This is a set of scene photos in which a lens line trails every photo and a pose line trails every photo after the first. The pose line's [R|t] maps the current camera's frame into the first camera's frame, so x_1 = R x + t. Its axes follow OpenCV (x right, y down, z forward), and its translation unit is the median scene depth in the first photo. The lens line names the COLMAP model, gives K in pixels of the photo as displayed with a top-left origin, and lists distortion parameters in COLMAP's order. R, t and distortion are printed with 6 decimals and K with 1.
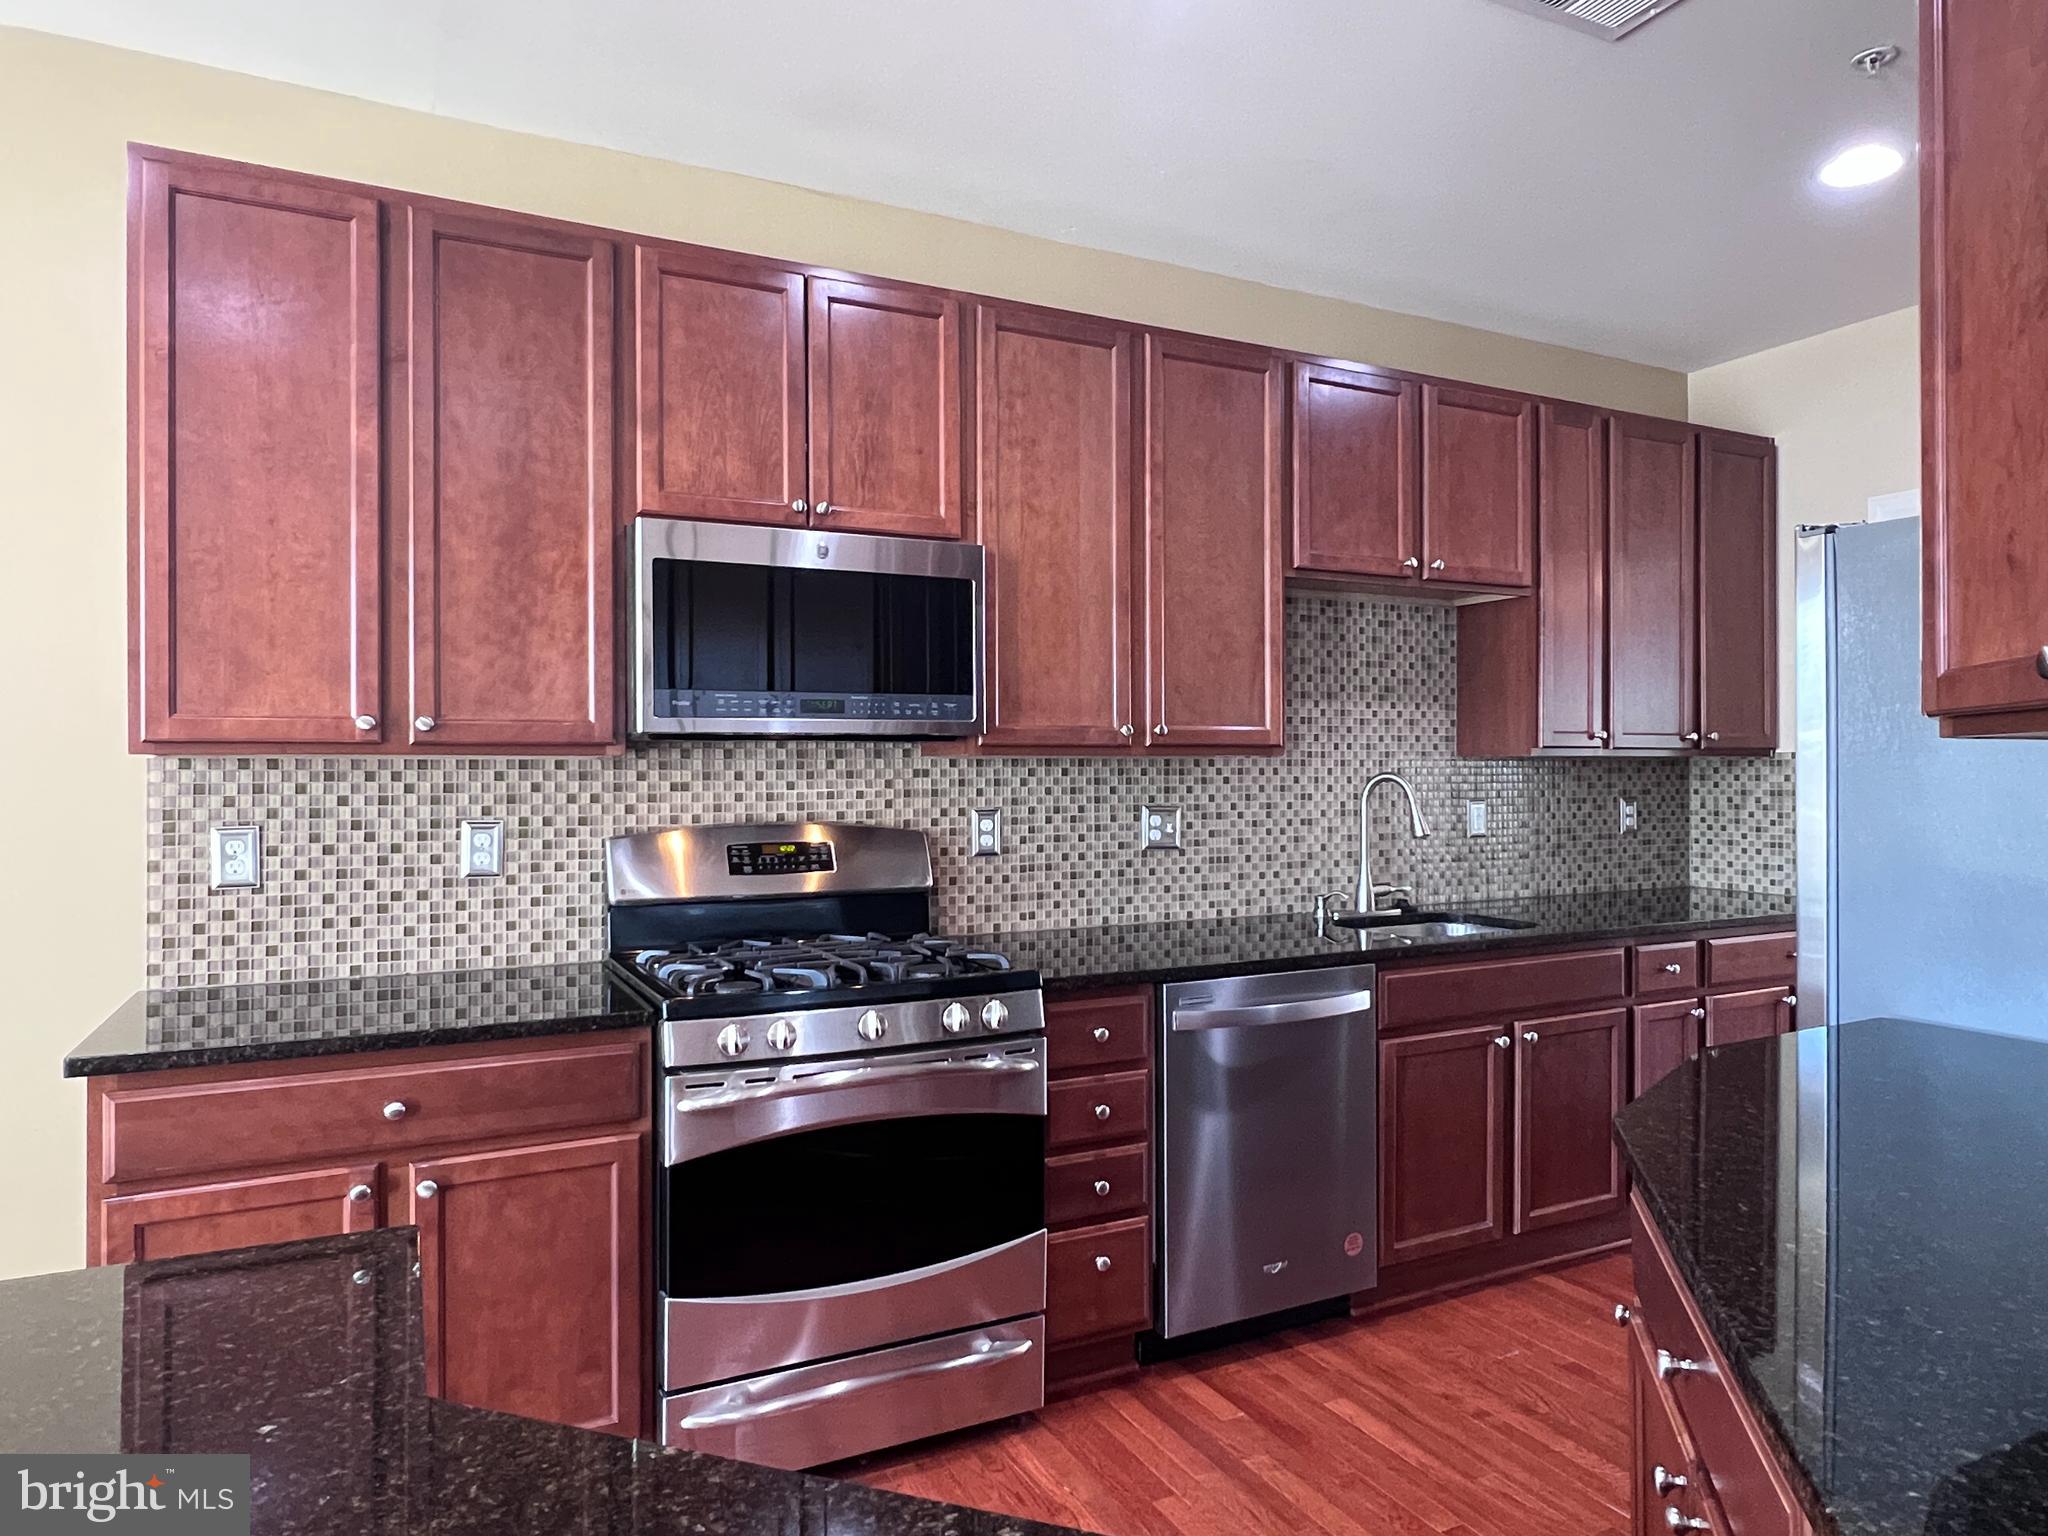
lens RADIAL K [[1263.7, 0, 1013.3], [0, 1263.7, 764.7], [0, 0, 1]] dist [-0.001929, -0.000515]
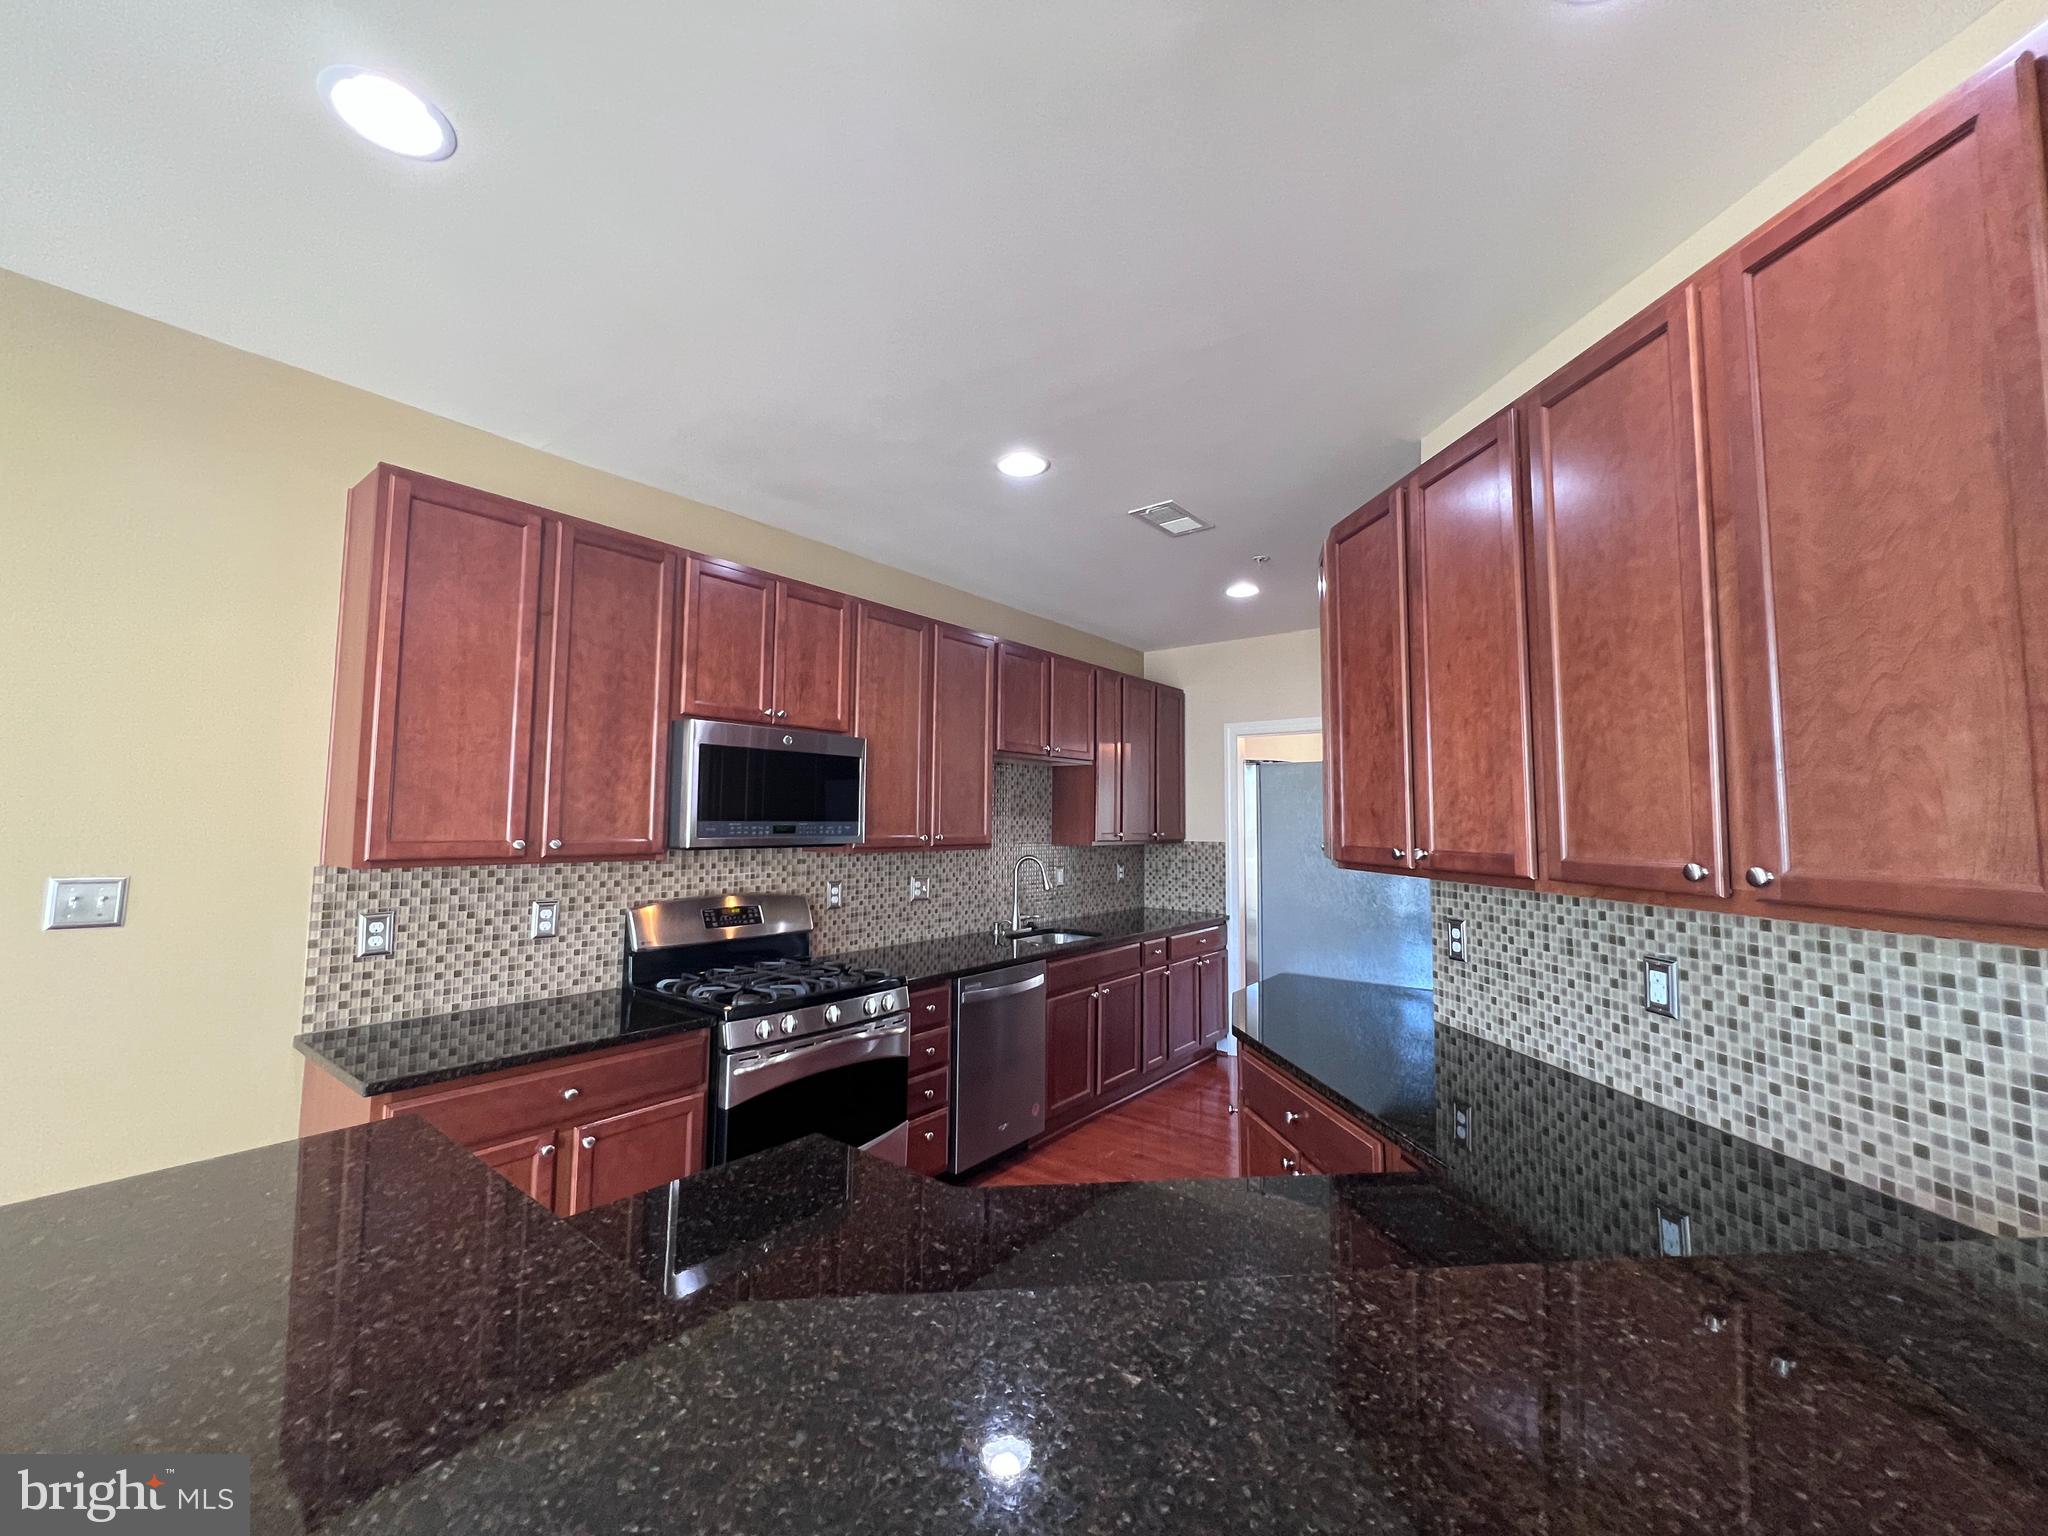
lens RADIAL K [[820.6, 0, 1016.0], [0, 820.6, 764.7], [0, 0, 1]] dist [-0.000256, -0.000237]
pose [[0.904937, 0.041096, 0.423556, -0.325723], [-0.012796, 0.997504, -0.069446, -0.057521], [-0.425353, 0.057425, 0.903204, -0.149287]]
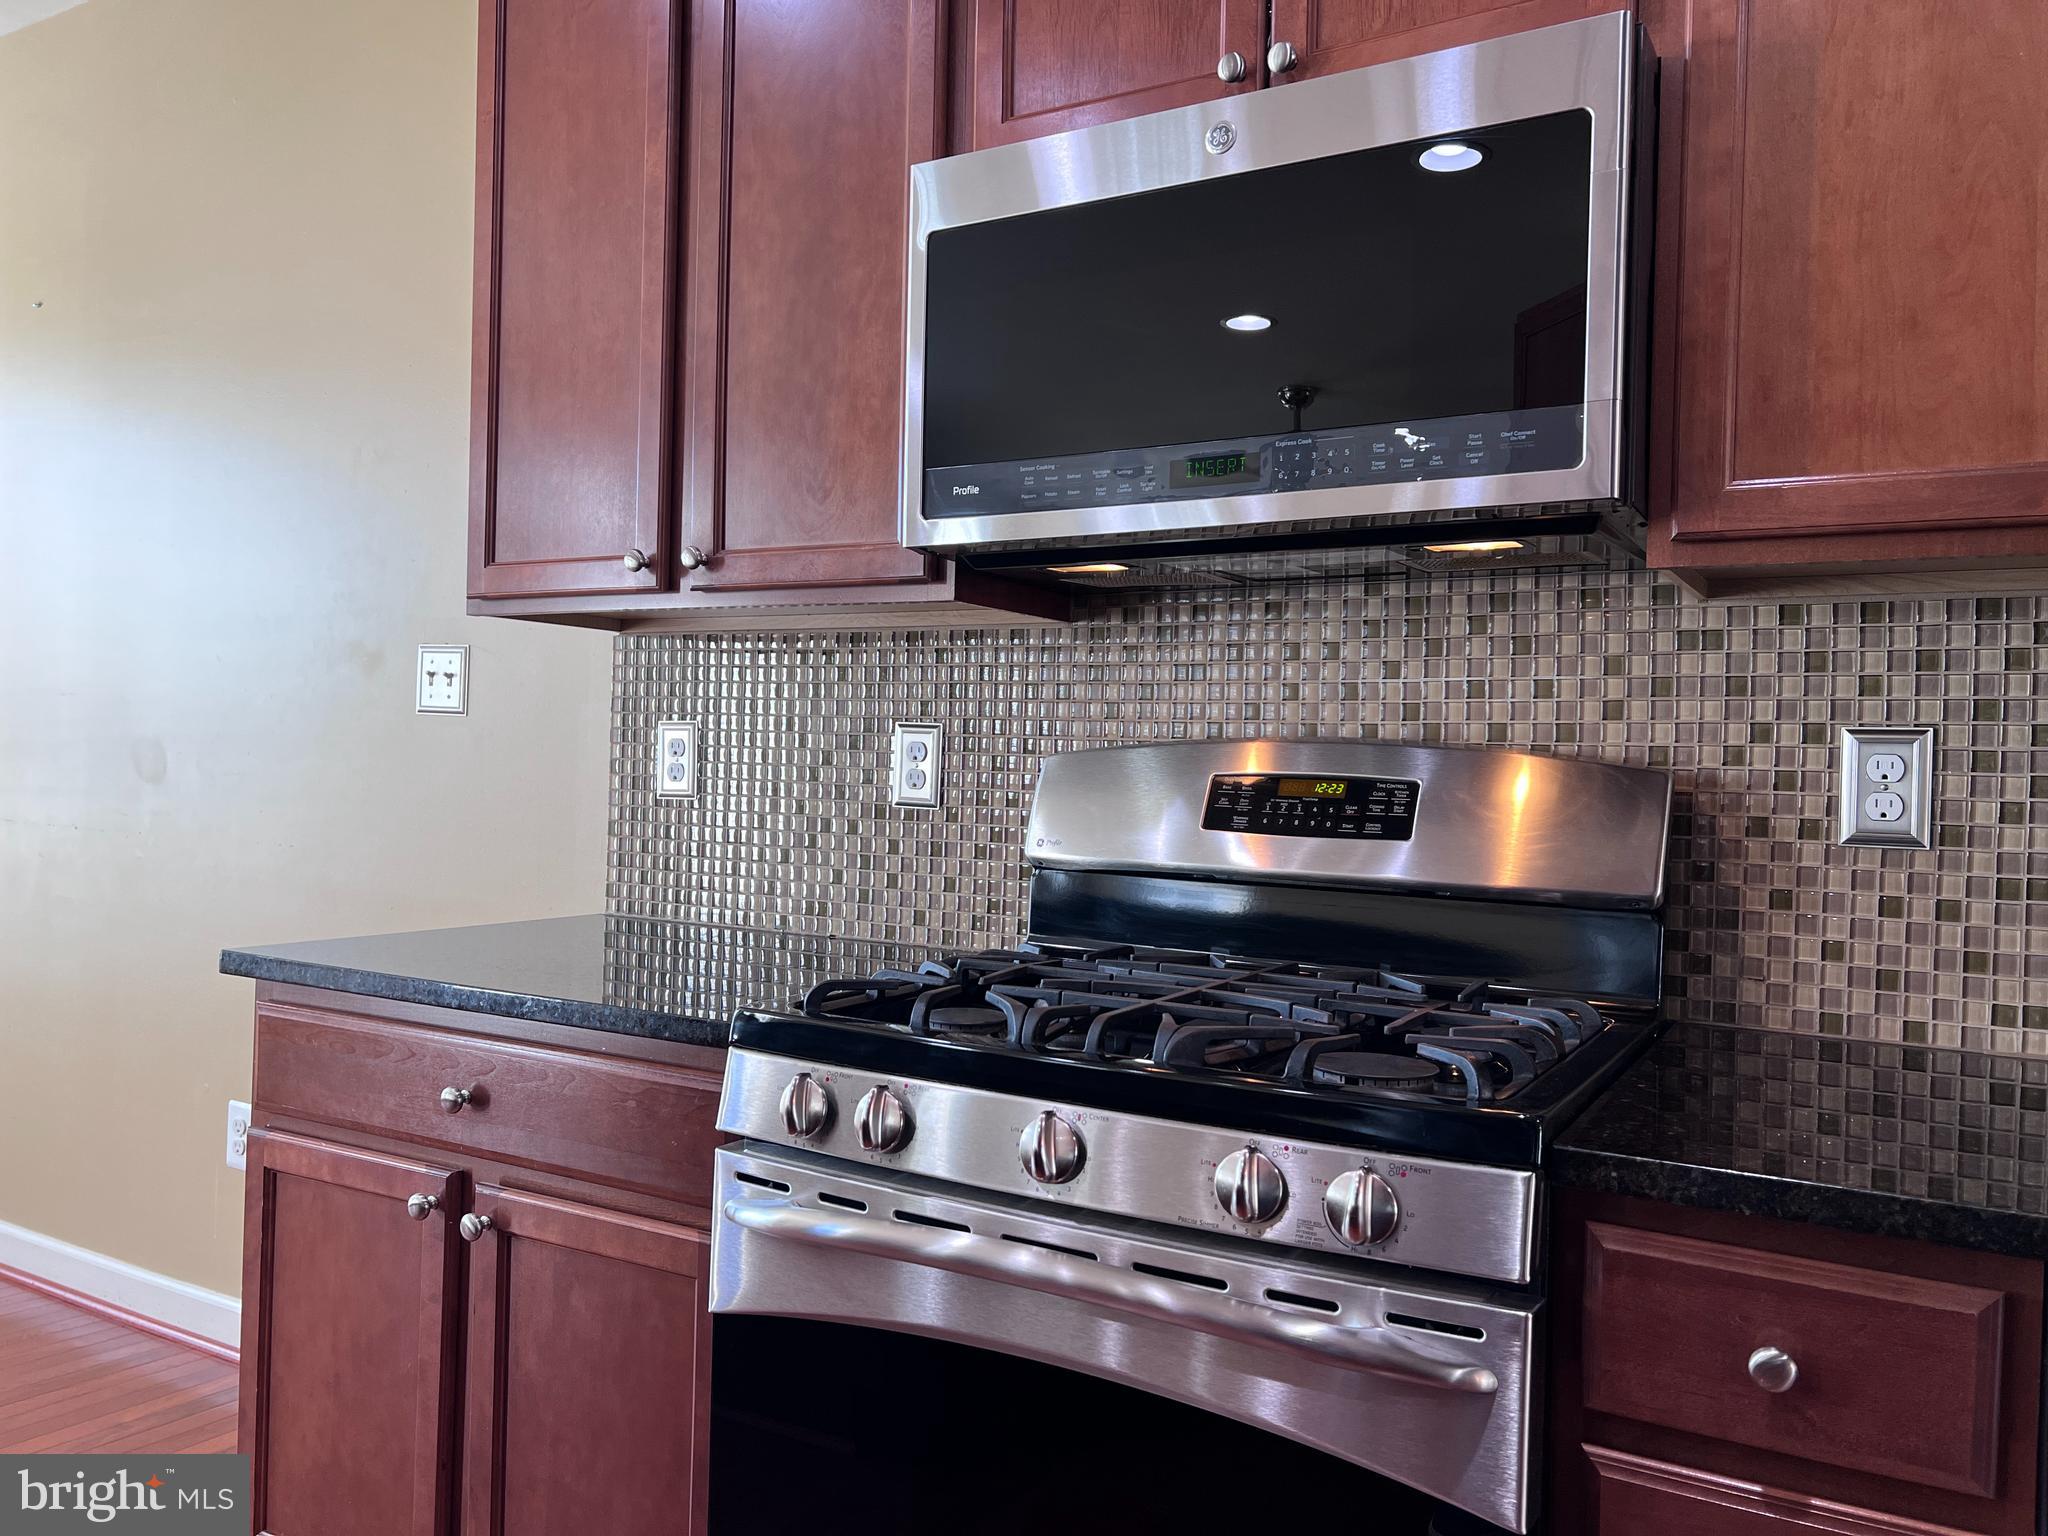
lens RADIAL K [[1550.0, 0, 1017.3], [0, 1550.0, 772.5], [0, 0, 1]] dist [0.040014, -0.008541]
pose [[0.541777, 0.024376, -0.840169, 0.285074], [-0.024531, 0.999612, 0.013183, 0.057594], [0.840164, 0.013467, 0.542165, 0.589081]]
